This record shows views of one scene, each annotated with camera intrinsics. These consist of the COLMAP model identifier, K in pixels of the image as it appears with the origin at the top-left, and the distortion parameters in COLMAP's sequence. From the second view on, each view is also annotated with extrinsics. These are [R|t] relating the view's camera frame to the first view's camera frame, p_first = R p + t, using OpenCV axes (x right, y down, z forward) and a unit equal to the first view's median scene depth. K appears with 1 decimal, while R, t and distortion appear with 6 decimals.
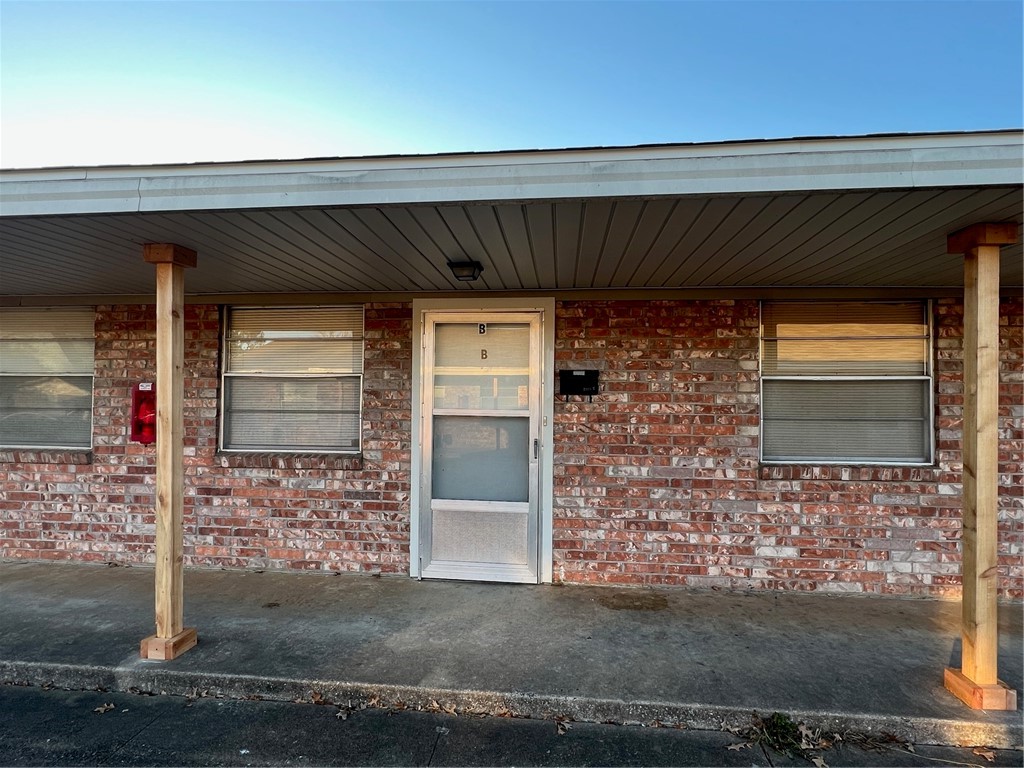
lens RADIAL K [[614.4, 0, 563.8], [0, 614.4, 385.7], [0, 0, 1]] dist [-0.019996, 0.015583]
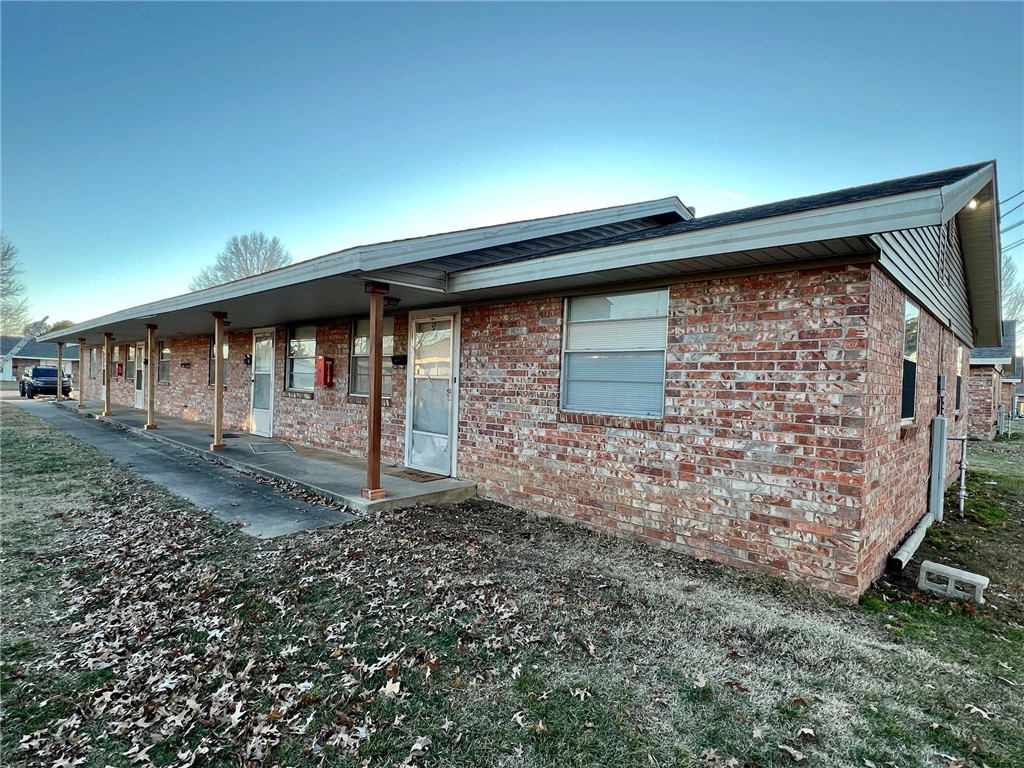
lens RADIAL K [[567.2, 0, 512.0], [0, 567.2, 384.0], [0, 0, 1]] dist [-0.003684, -0.001132]
pose [[0.787008, 0.014644, -0.616769, 4.027418], [0.013465, 0.999072, 0.040902, 0.020660], [0.616796, -0.040495, 0.786081, -0.461416]]
